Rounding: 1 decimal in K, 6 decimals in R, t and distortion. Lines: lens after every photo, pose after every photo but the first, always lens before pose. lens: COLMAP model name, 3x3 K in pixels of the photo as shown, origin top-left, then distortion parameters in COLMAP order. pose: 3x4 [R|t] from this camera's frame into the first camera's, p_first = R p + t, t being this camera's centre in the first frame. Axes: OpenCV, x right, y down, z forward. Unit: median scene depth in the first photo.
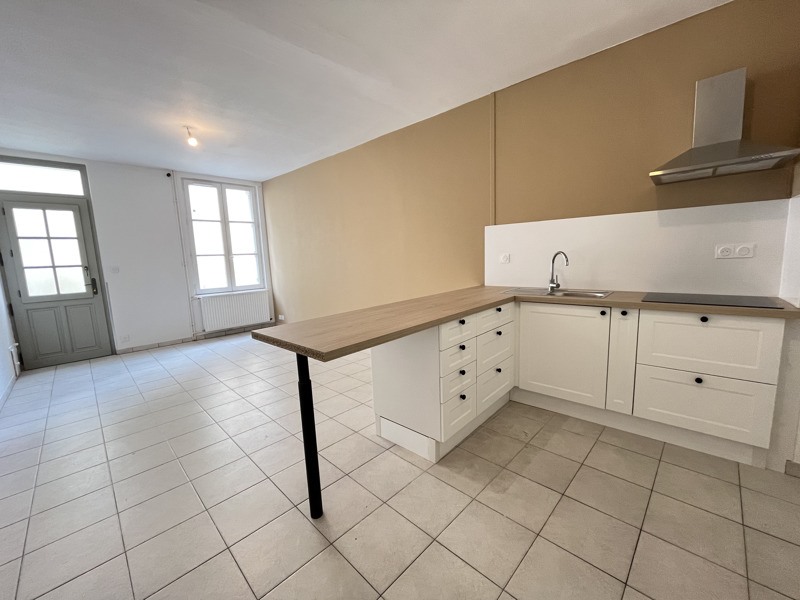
lens RADIAL K [[322.9, 0, 400.0], [0, 322.9, 300.0], [0, 0, 1]] dist [-0.001359, -0.000349]
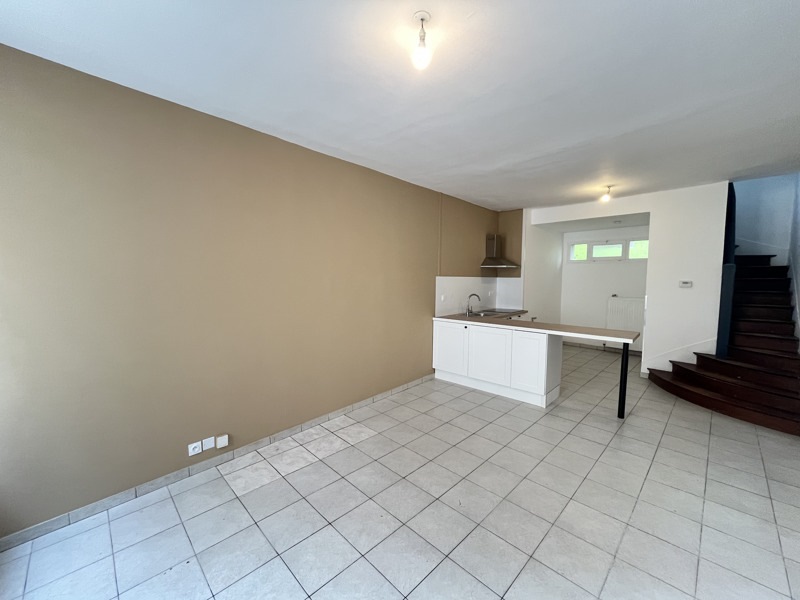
lens RADIAL K [[322.9, 0, 400.0], [0, 322.9, 300.0], [0, 0, 1]] dist [-0.001359, -0.000349]
pose [[0.014488, -0.032910, 0.999353, -1.838042], [0.131564, 0.990832, 0.030722, -0.291502], [-0.991202, 0.131033, 0.018685, 1.766180]]
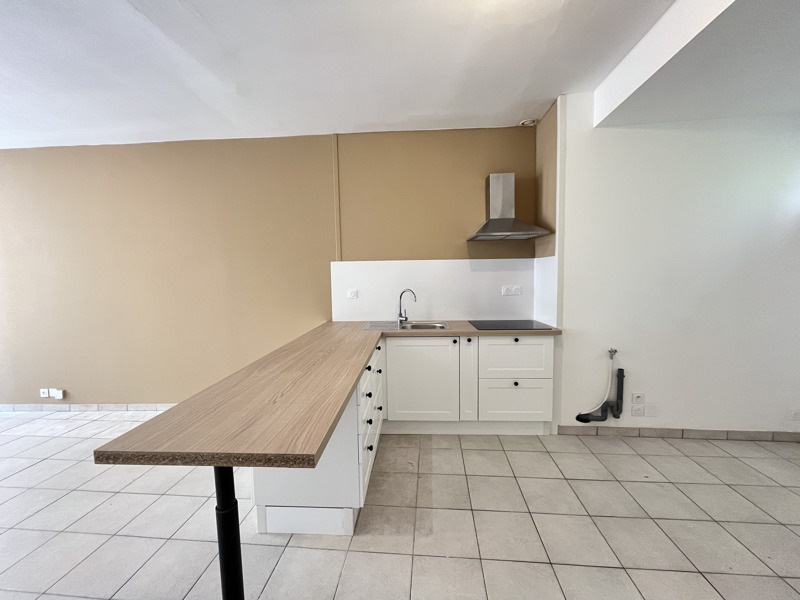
lens RADIAL K [[322.9, 0, 400.0], [0, 322.9, 300.0], [0, 0, 1]] dist [-0.001359, -0.000349]
pose [[0.777961, -0.028272, 0.627676, -0.300097], [0.074011, 0.996156, -0.046863, -0.075927], [-0.623939, 0.082912, 0.777063, 0.169693]]
